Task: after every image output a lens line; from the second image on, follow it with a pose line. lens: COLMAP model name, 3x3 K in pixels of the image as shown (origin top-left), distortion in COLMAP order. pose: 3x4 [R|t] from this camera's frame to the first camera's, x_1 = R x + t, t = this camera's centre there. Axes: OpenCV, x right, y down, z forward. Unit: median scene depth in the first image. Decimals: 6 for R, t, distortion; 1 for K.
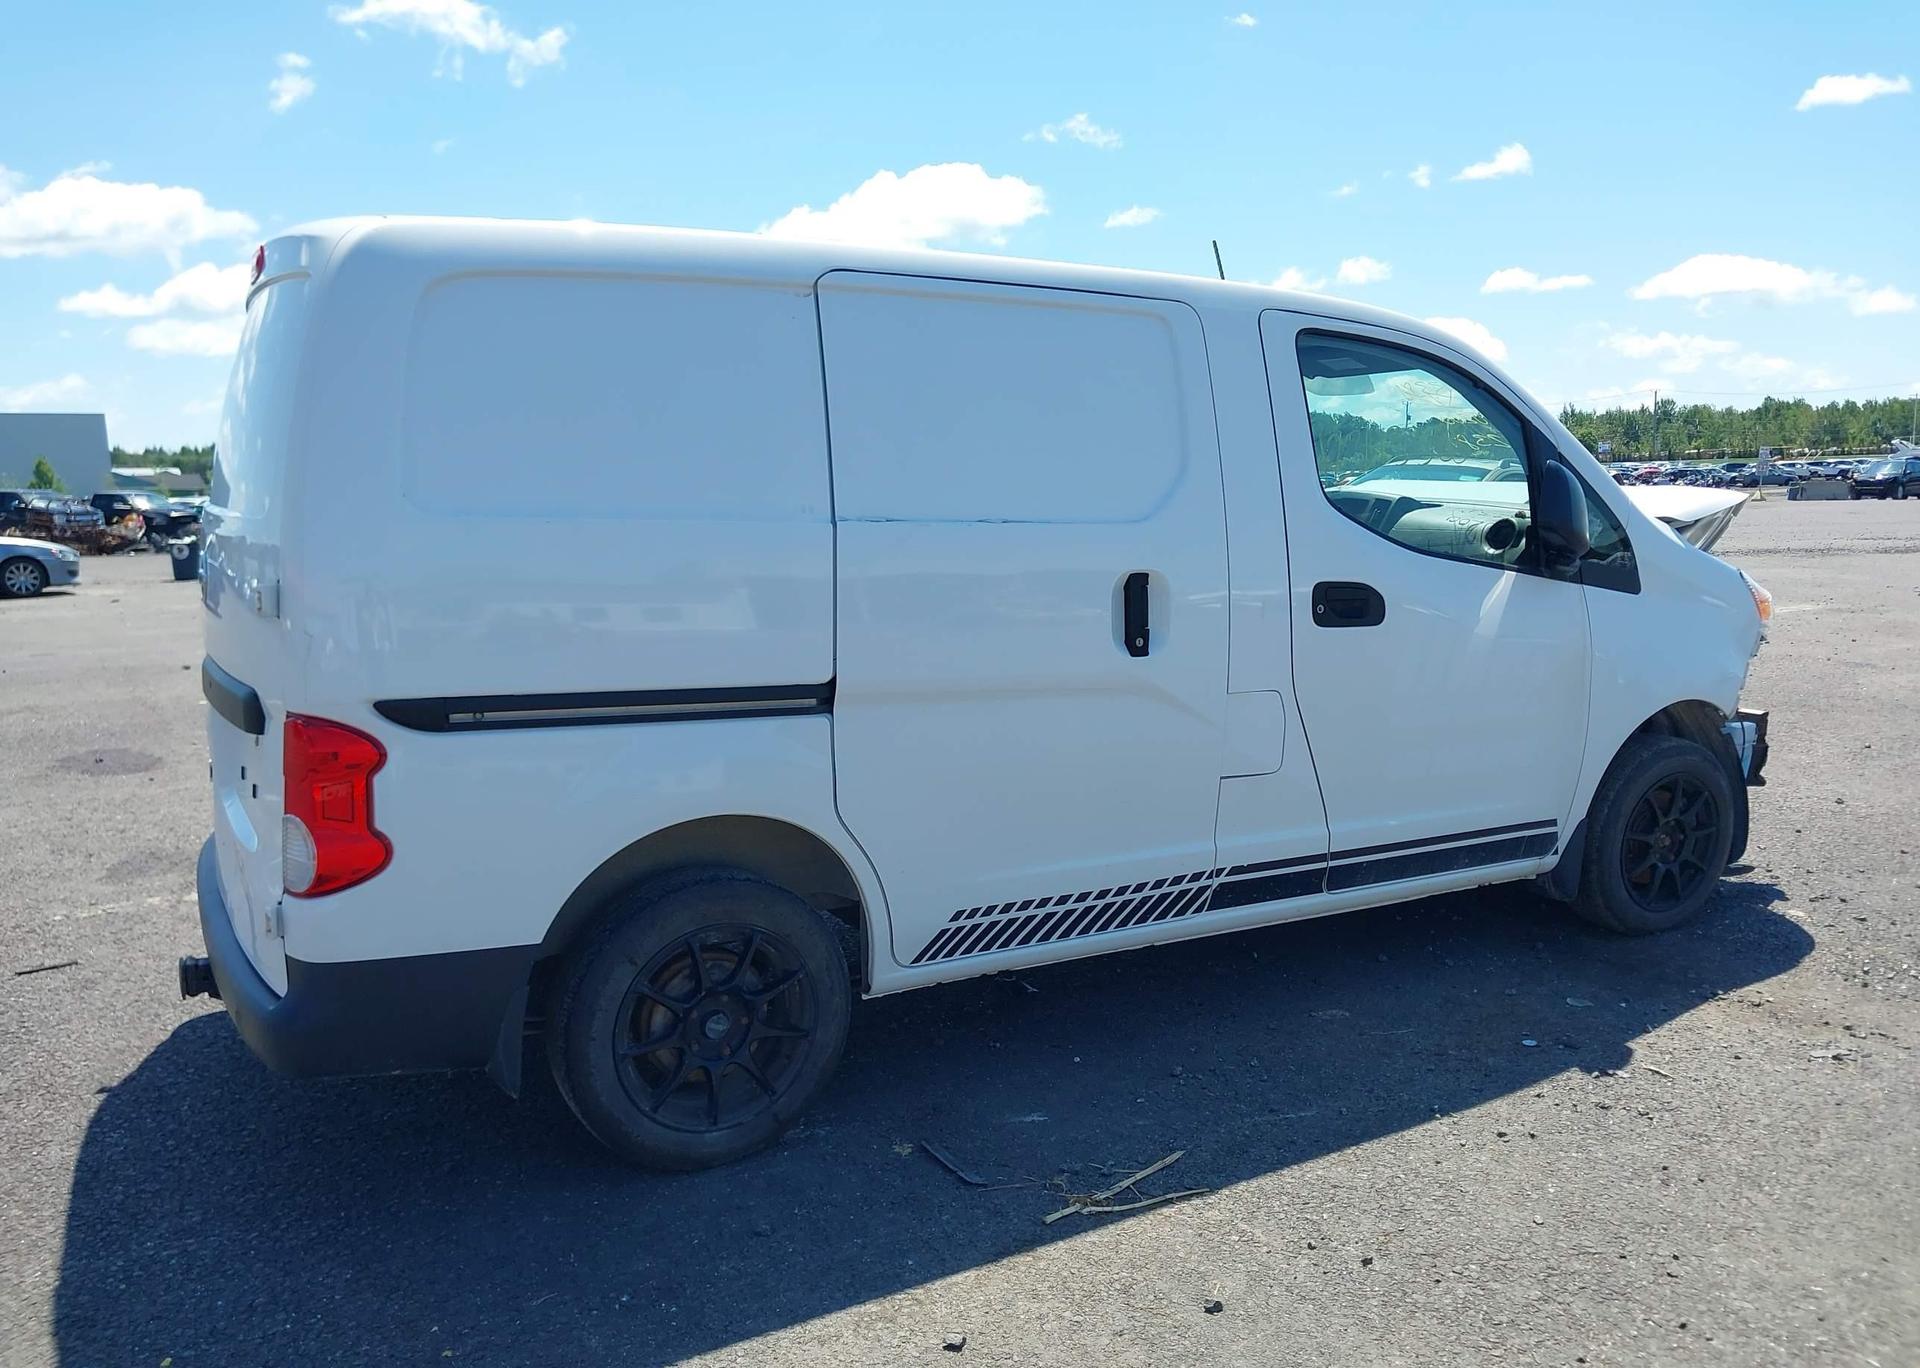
lens RADIAL K [[1612.5, 0, 954.1], [0, 1612.5, 682.8], [0, 0, 1]] dist [0.014465, 0.003638]
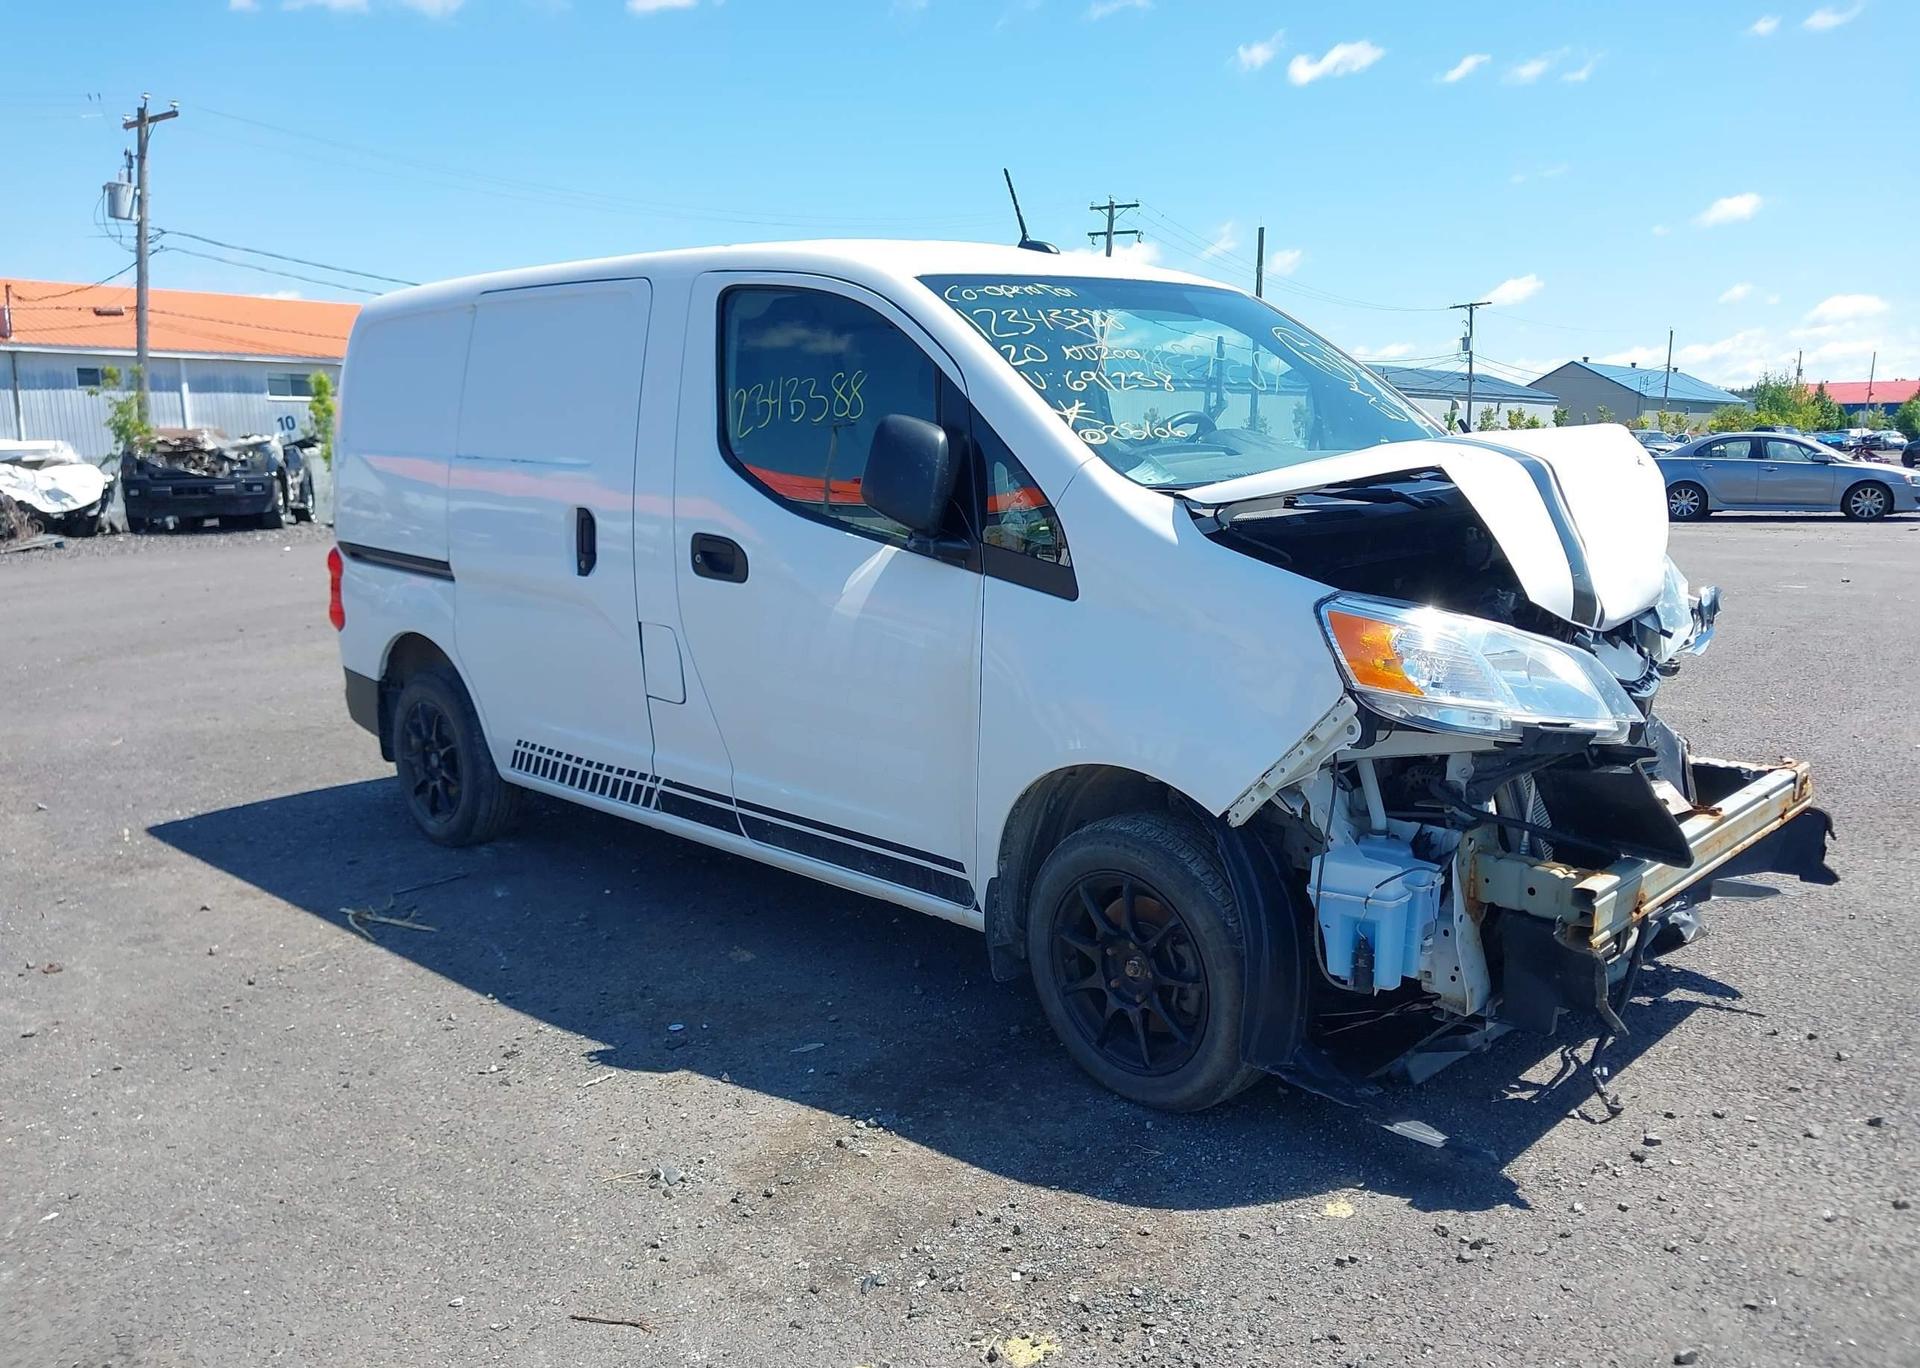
lens RADIAL K [[1511.6, 0, 895.7], [0, 1511.6, 684.1], [0, 0, 1]] dist [0.014607, -0.000357]
pose [[0.229359, 0.168981, -0.958562, 1.298910], [-0.111012, 0.982930, 0.146714, -0.132994], [0.966991, 0.072762, 0.244202, 0.955192]]
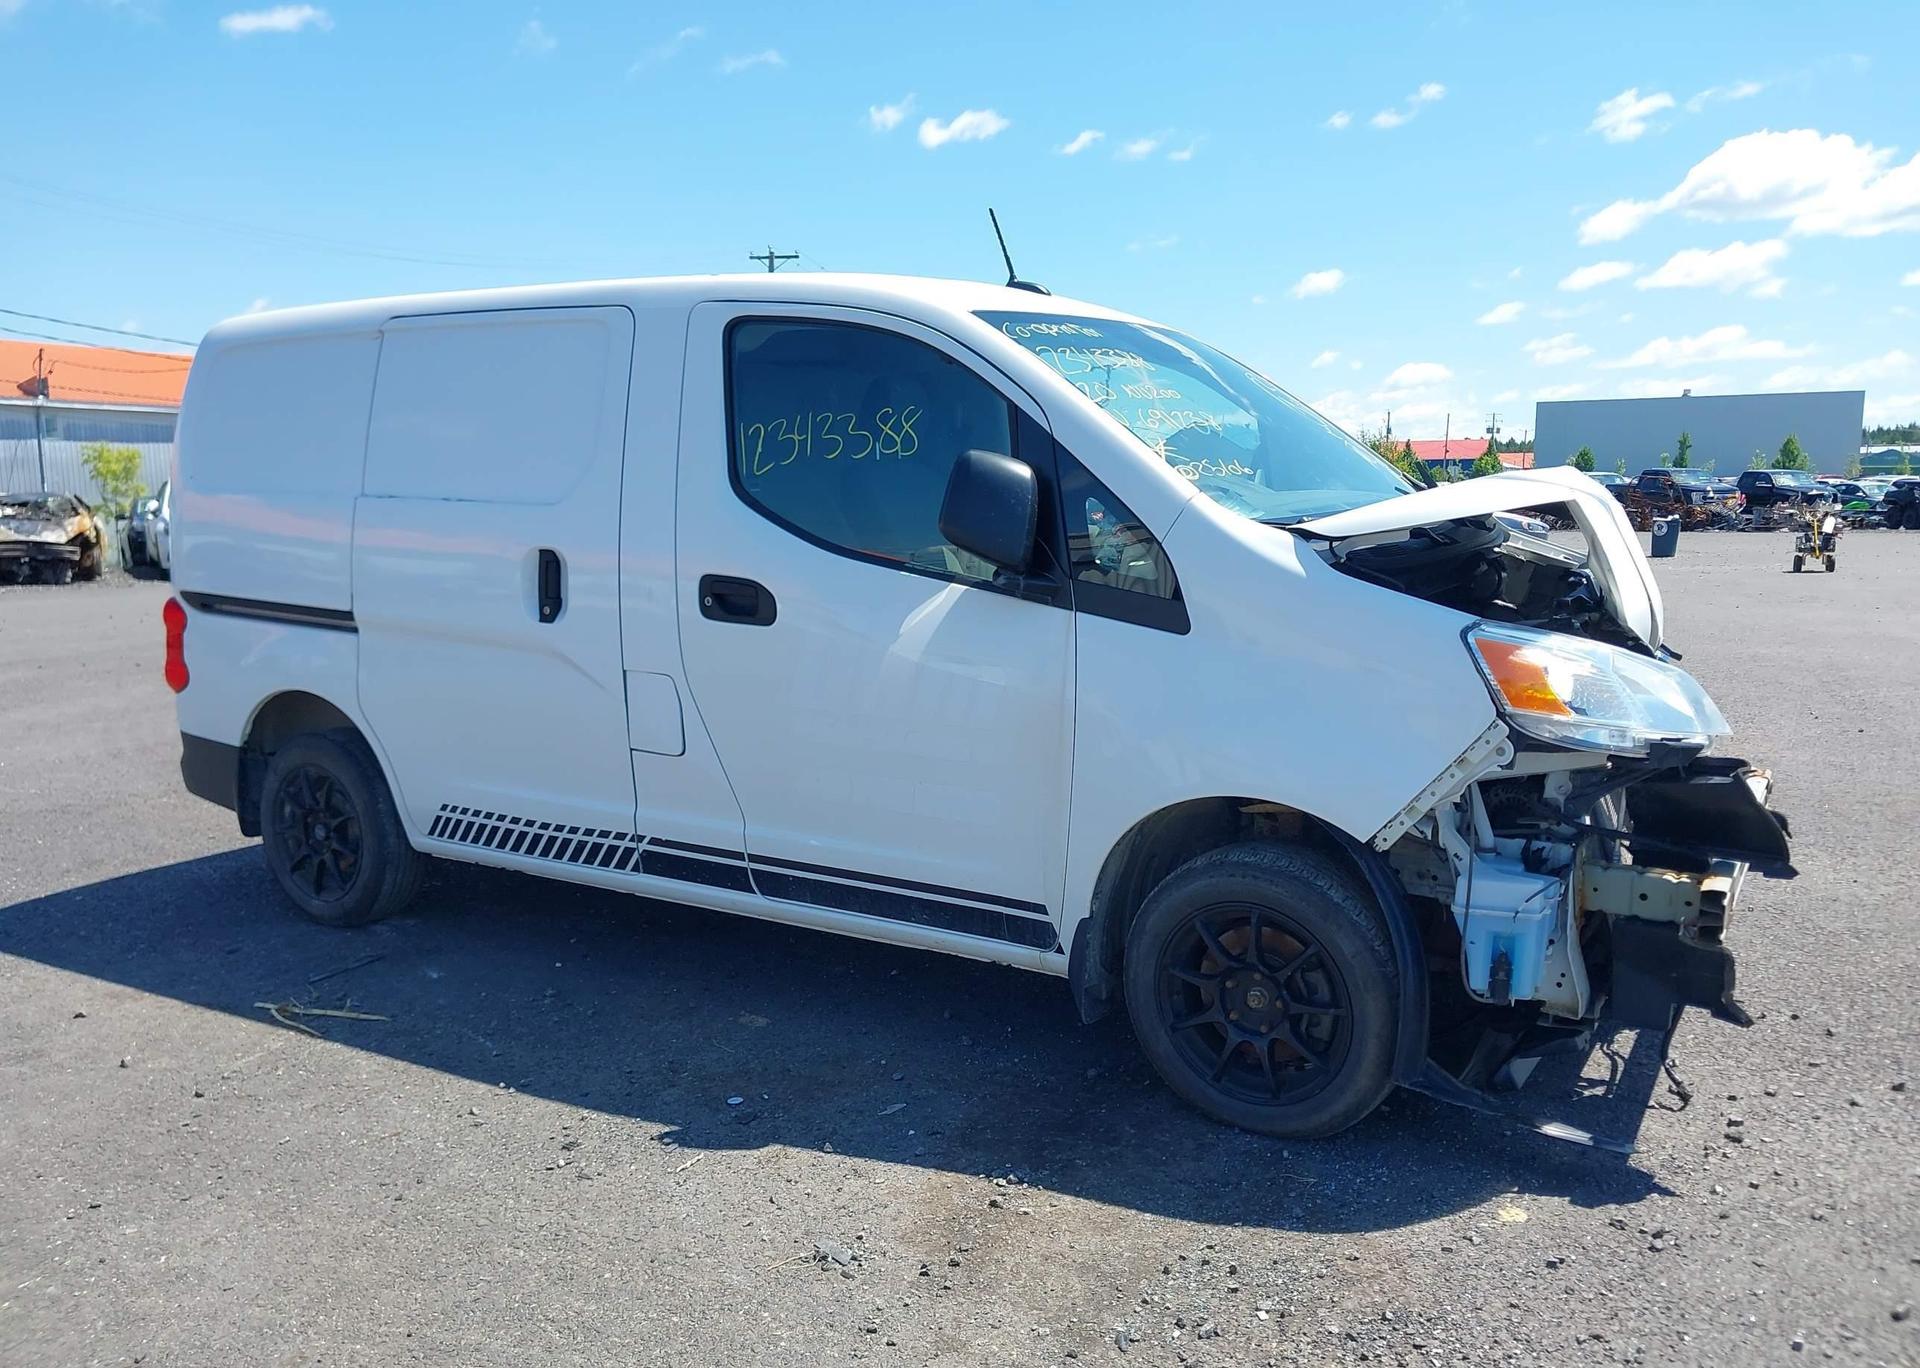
lens RADIAL K [[1530.9, 0, 893.4], [0, 1530.9, 688.1], [0, 0, 1]] dist [0.013276, -0.002162]
pose [[0.448911, 0.130523, -0.883993, 1.197227], [-0.109410, 0.989860, 0.090594, -0.097507], [0.886853, 0.056049, 0.458639, 0.721698]]
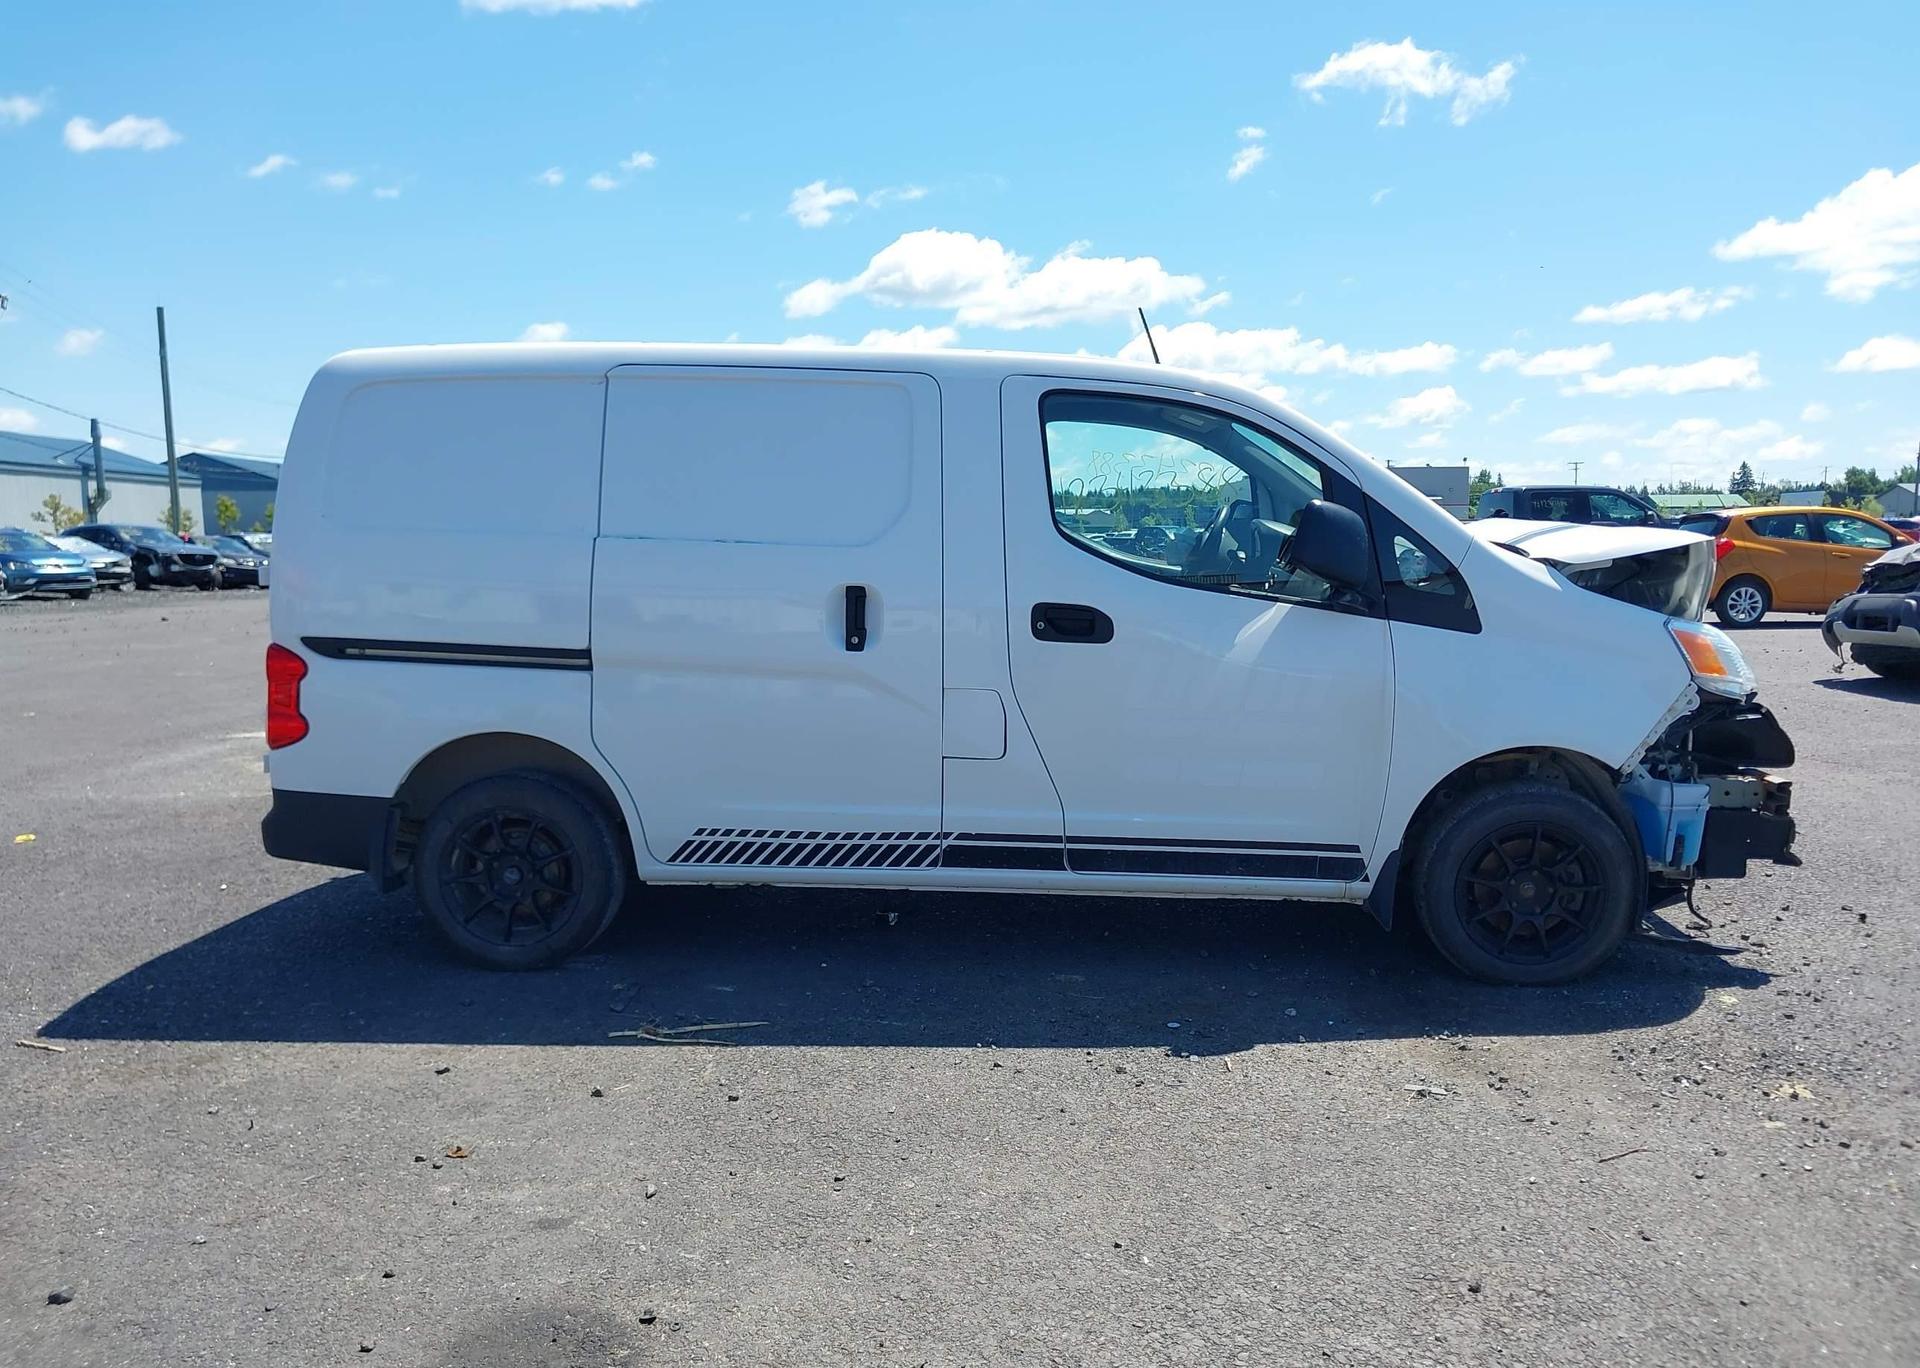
lens RADIAL K [[1609.1, 0, 862.4], [0, 1609.1, 651.1], [0, 0, 1]] dist [0.027200, -0.012067]
pose [[0.818646, 0.057015, -0.571461, 0.850870], [-0.082649, 0.996398, -0.018988, 0.007525], [0.568320, 0.062775, 0.820409, -0.044566]]
